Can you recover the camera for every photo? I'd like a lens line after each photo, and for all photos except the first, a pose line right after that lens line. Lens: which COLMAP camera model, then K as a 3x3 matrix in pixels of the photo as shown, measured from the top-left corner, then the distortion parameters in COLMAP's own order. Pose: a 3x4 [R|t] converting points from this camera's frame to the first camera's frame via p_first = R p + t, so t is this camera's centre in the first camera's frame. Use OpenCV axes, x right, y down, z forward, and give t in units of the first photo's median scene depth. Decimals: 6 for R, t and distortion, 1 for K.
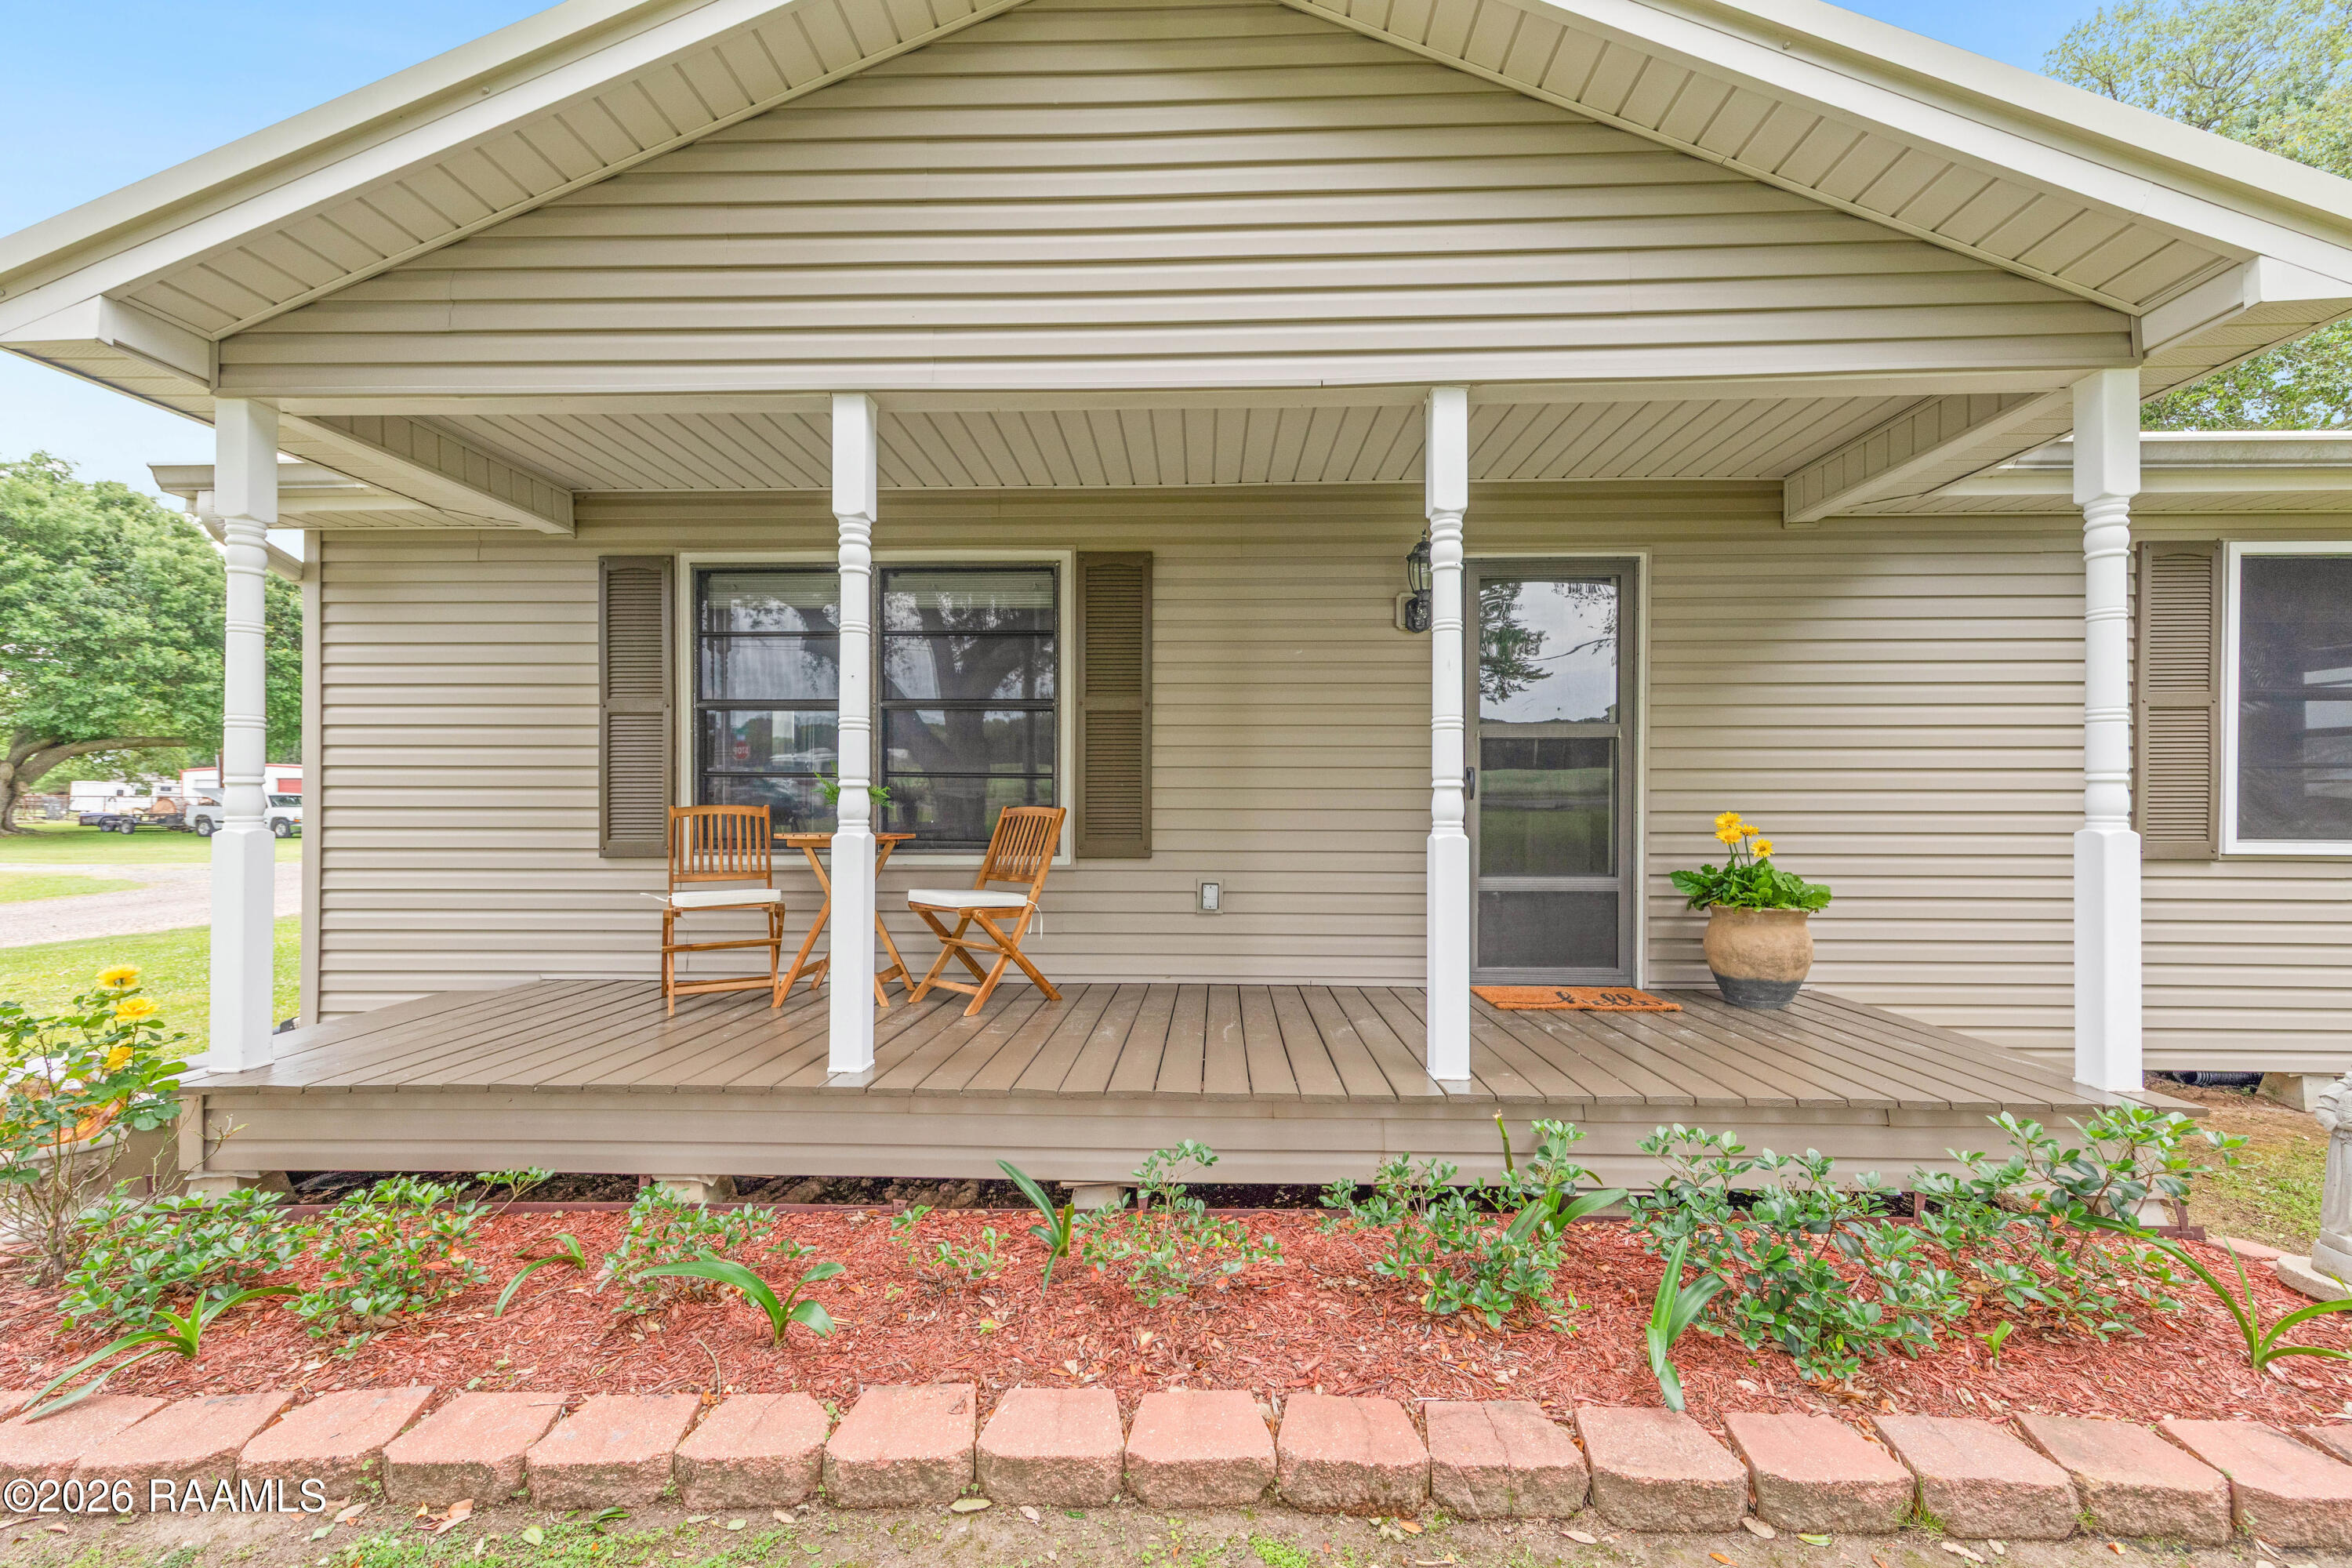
lens RADIAL K [[933.1, 0, 1177.4], [0, 933.1, 799.3], [0, 0, 1]] dist [-0.000795, -0.000060]
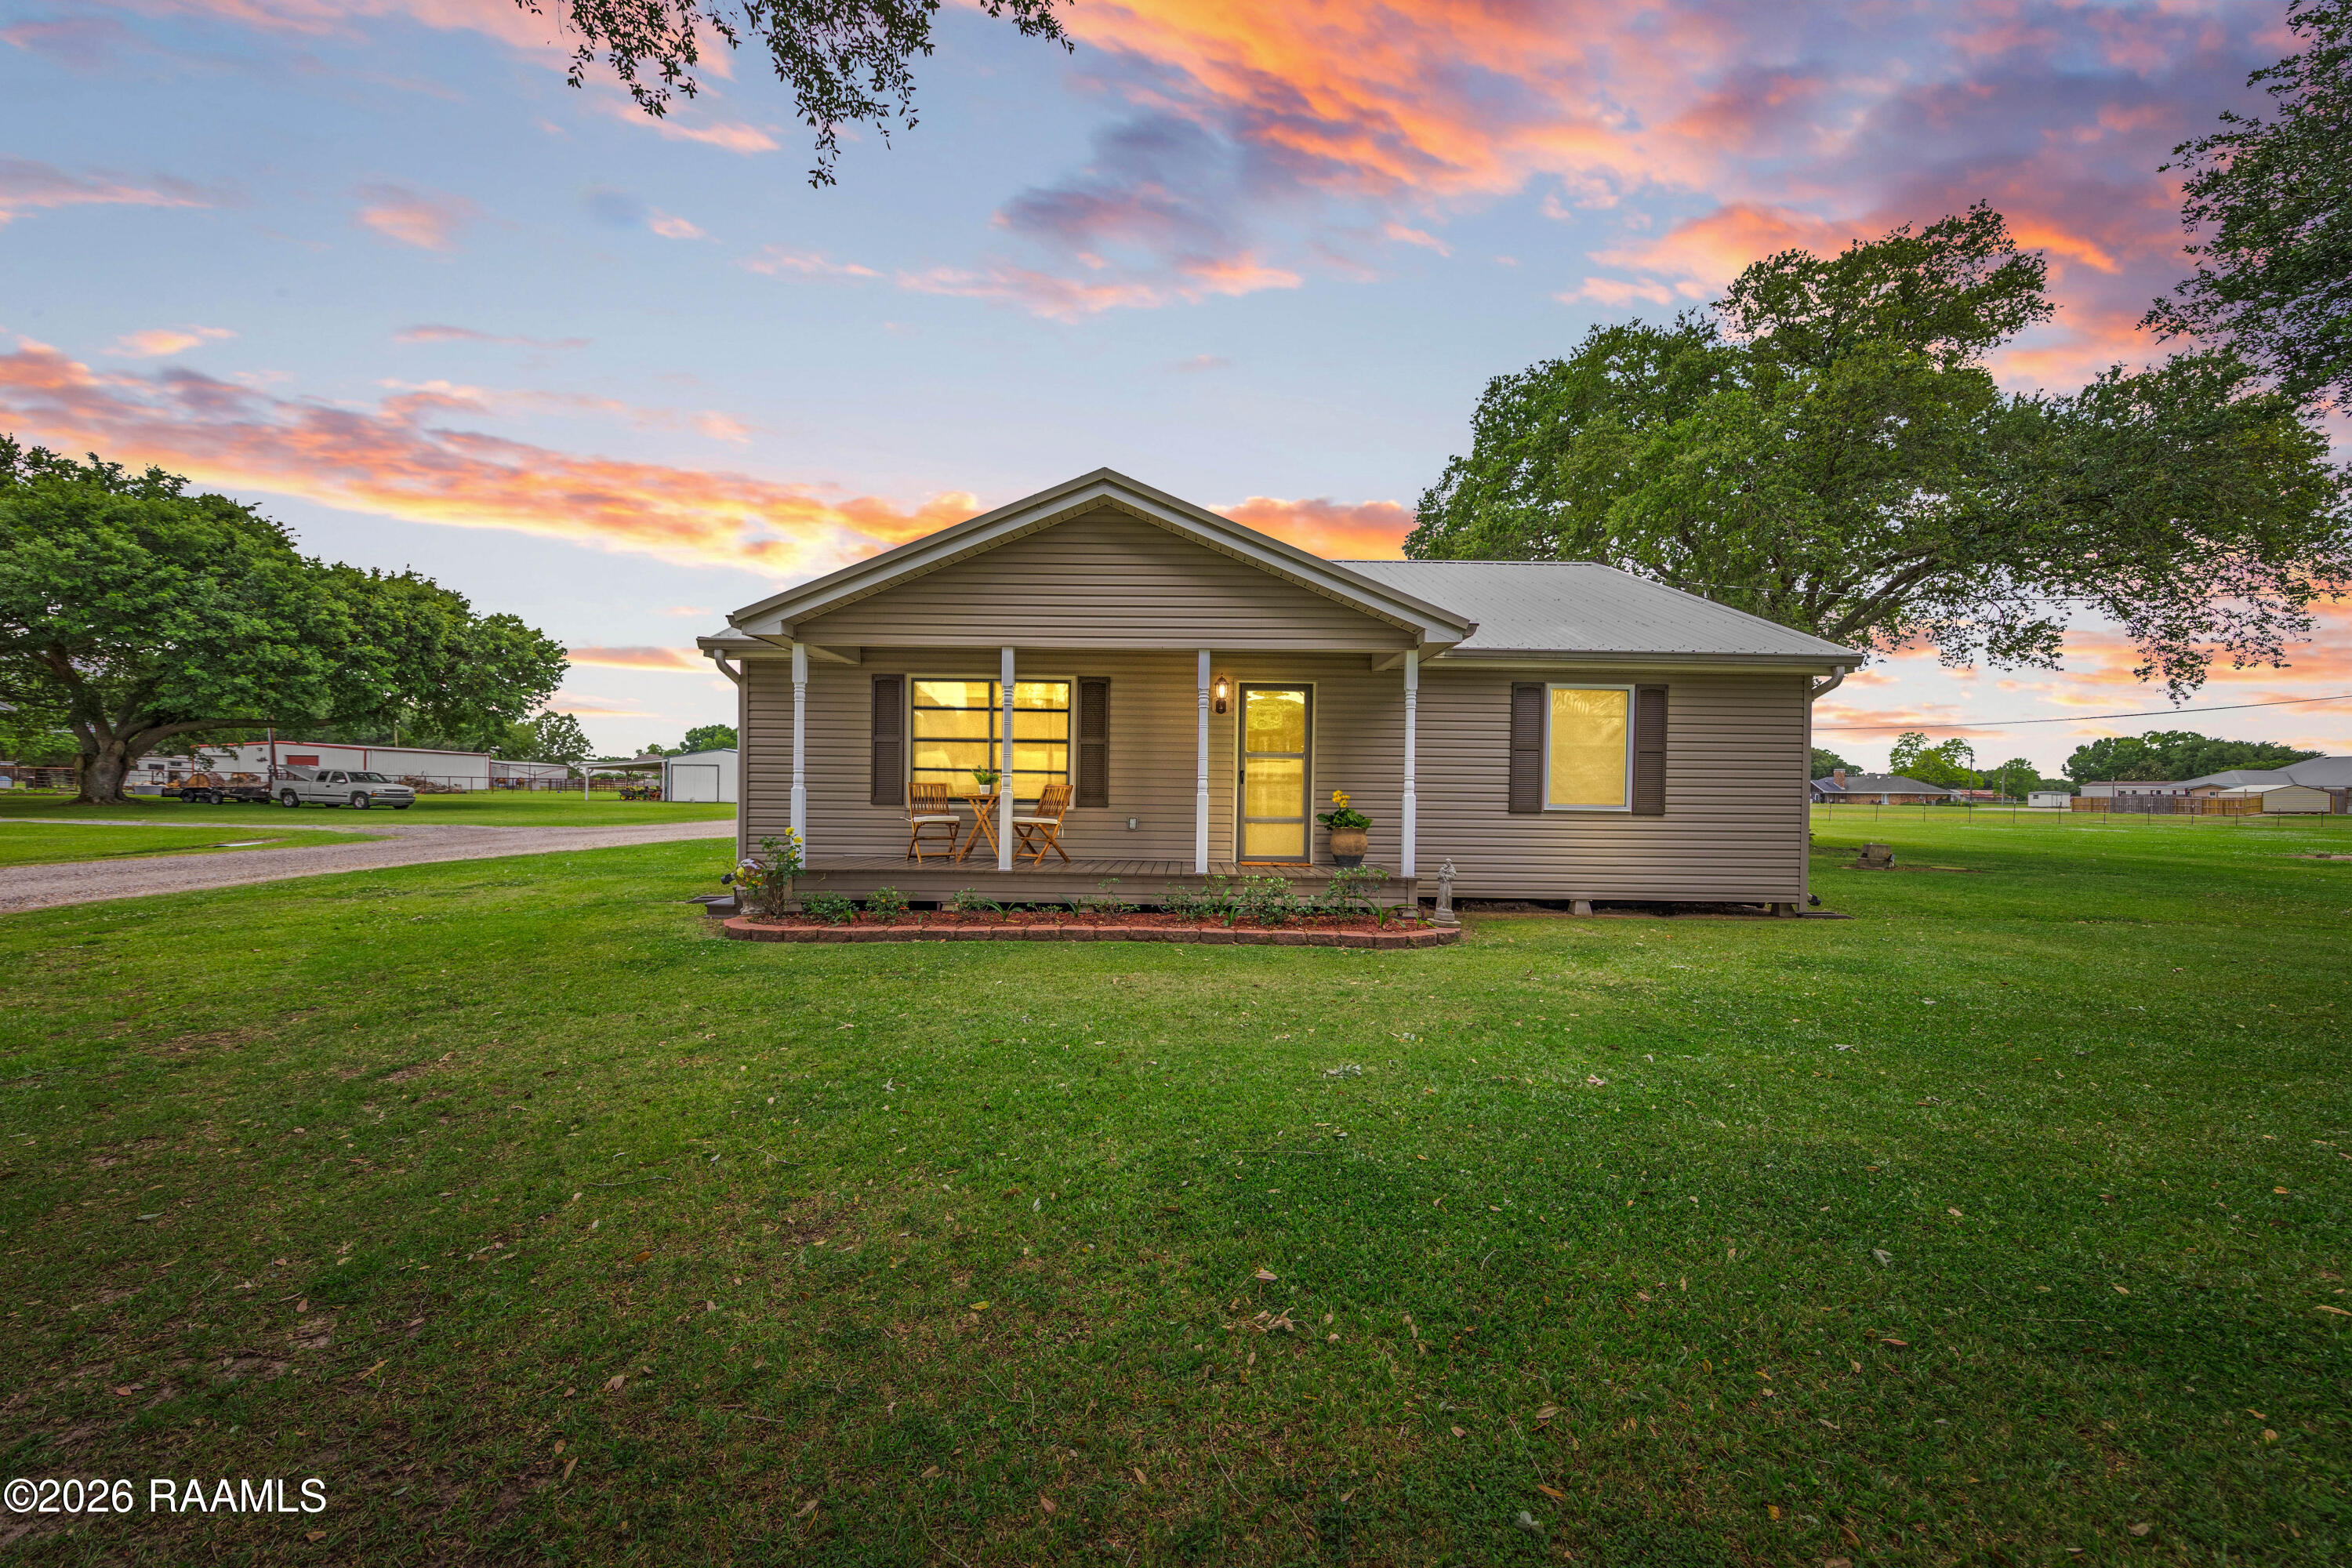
lens RADIAL K [[933.1, 0, 1177.4], [0, 933.1, 799.3], [0, 0, 1]] dist [-0.000795, -0.000060]
pose [[0.999527, 0.012186, 0.028233, 0.013355], [-0.012564, 0.999833, 0.013253, 0.001622], [-0.028066, -0.013601, 0.999514, -0.225134]]
